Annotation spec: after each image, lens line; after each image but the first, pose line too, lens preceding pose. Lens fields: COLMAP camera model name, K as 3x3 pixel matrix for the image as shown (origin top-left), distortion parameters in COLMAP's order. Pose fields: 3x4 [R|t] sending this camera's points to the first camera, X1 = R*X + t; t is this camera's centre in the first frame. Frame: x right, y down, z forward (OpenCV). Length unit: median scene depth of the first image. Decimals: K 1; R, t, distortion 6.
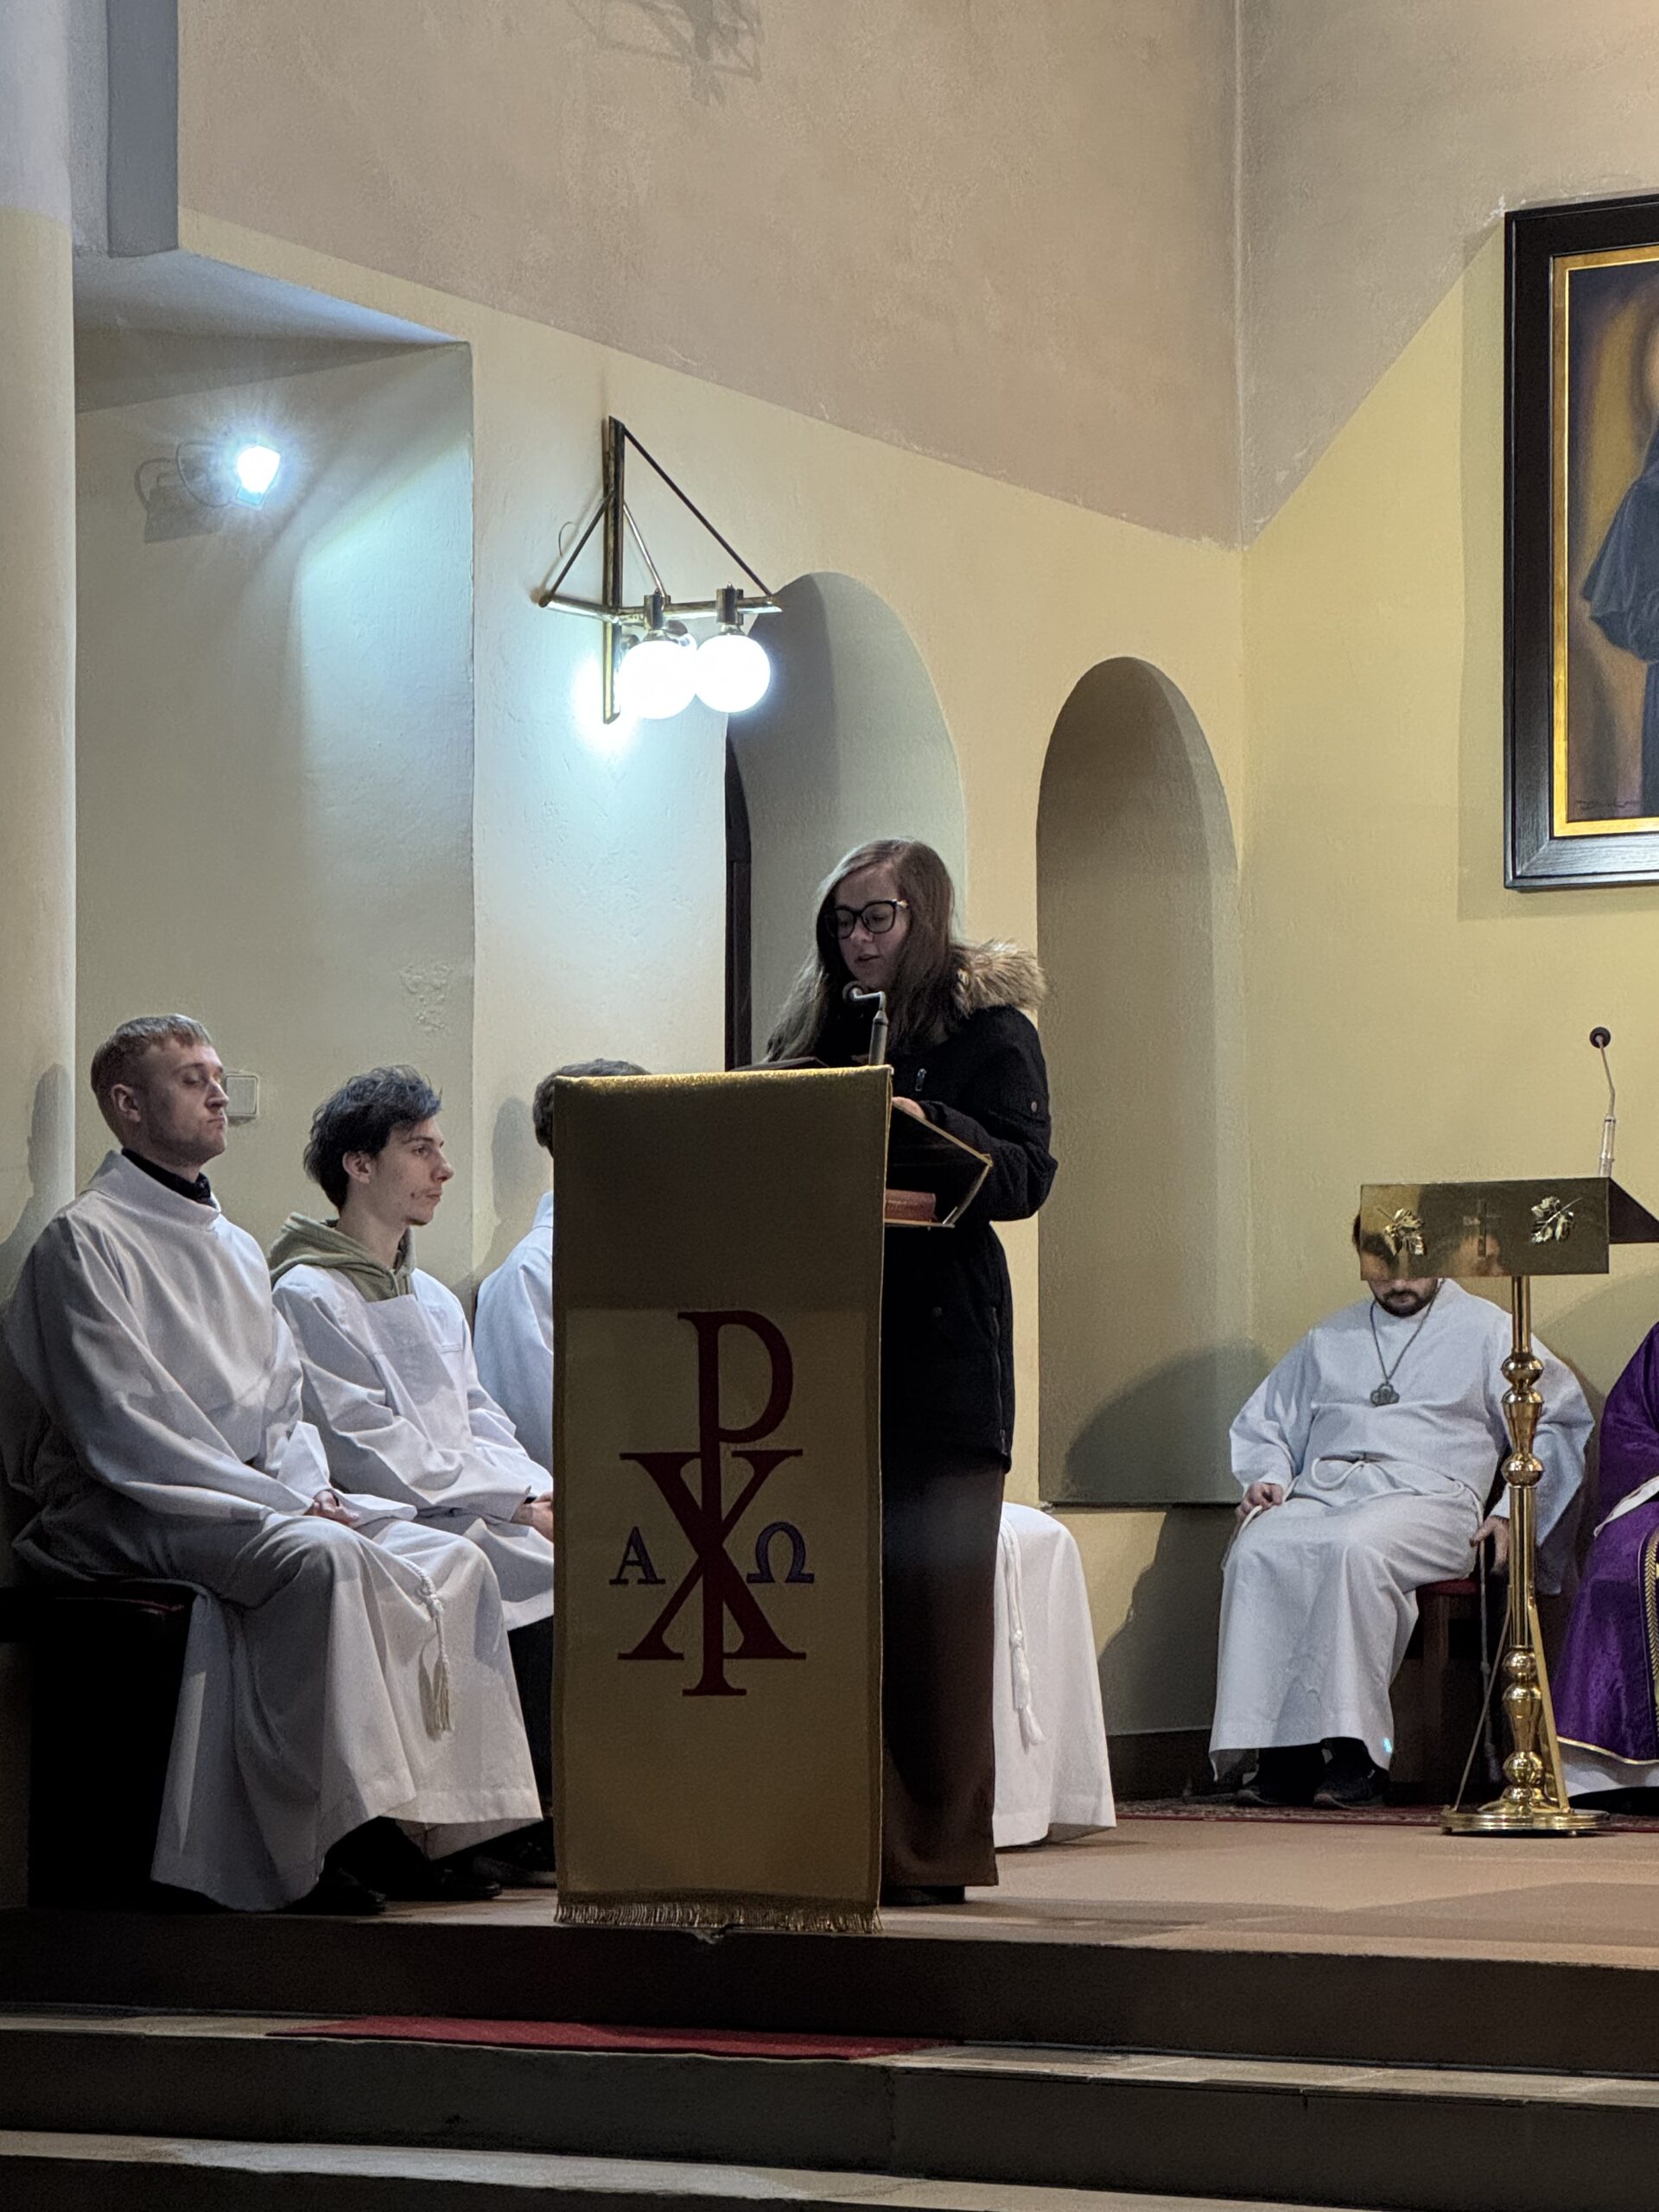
lens RADIAL K [[5923.8, 0, 813.7], [0, 5923.8, 1084.5], [0, 0, 1]] dist [0.141004, 0.000000]
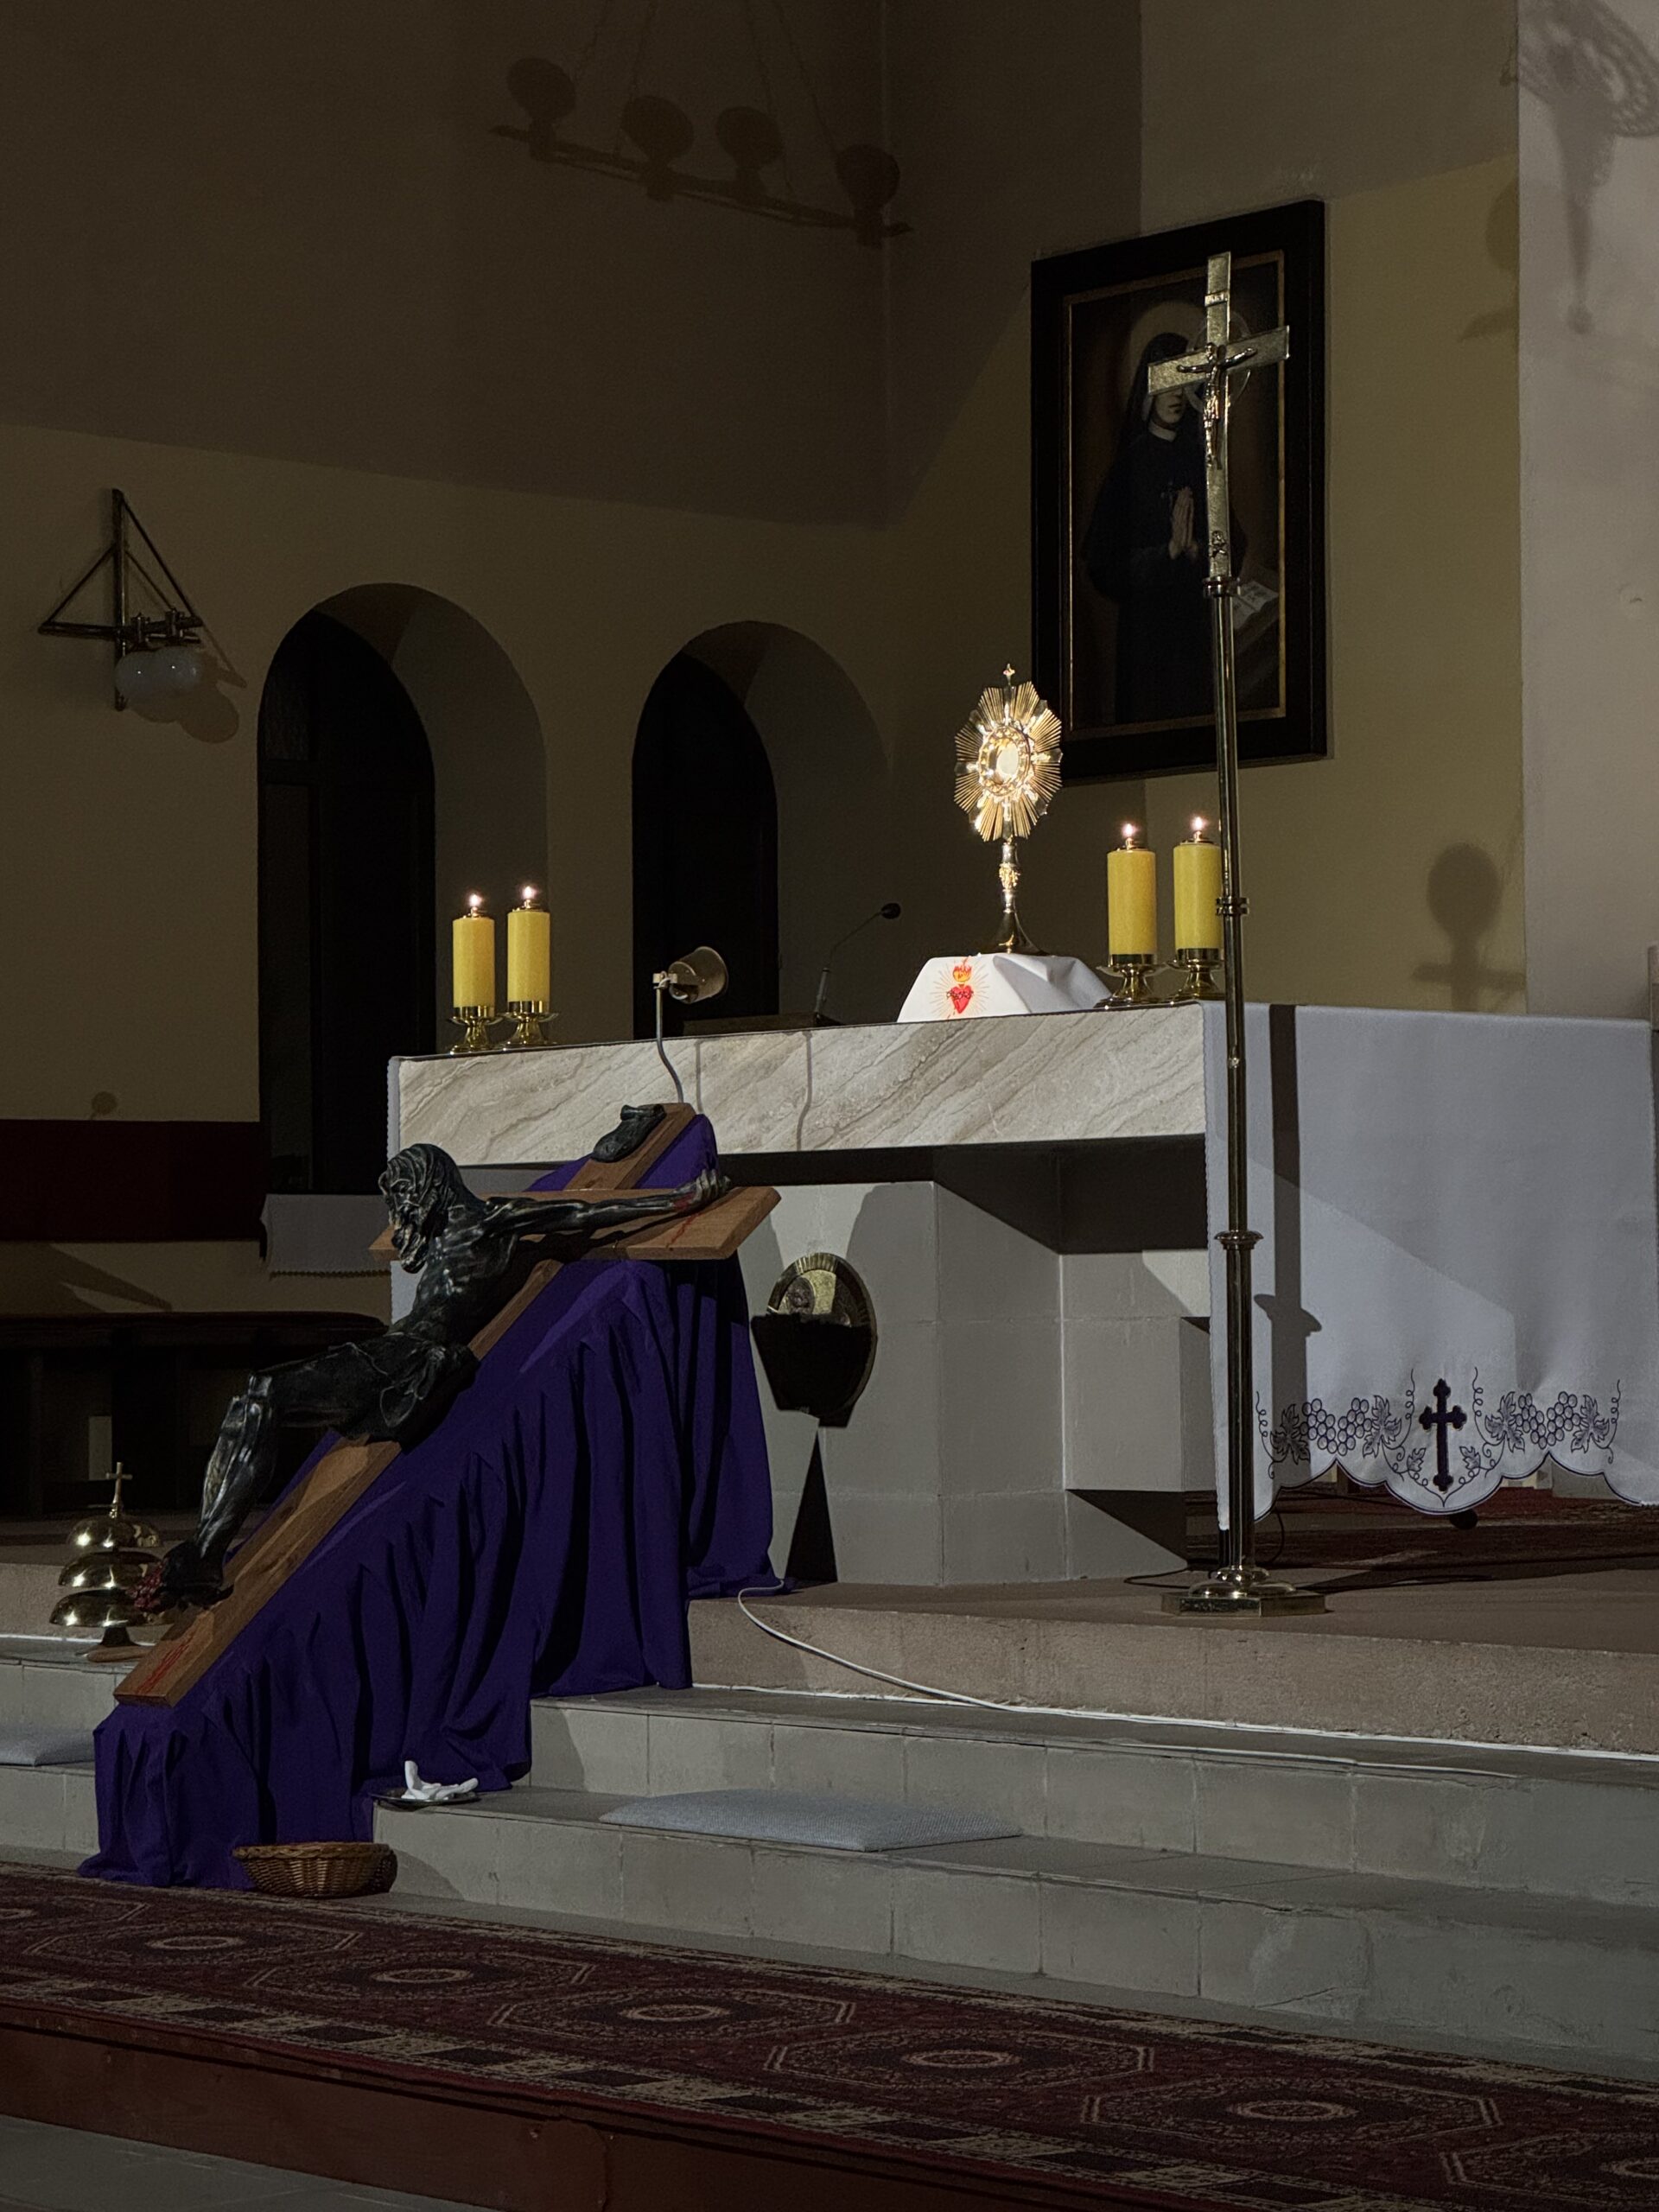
lens RADIAL K [[5230.0, 0, 830.1], [0, 5230.0, 1105.5], [0, 0, 1]] dist [-0.010909, 0.000000]
pose [[0.937625, -0.016862, -0.347240, 0.556704], [0.031081, 0.998889, 0.035417, -0.005457], [0.346257, -0.044001, 0.937107, -0.109050]]
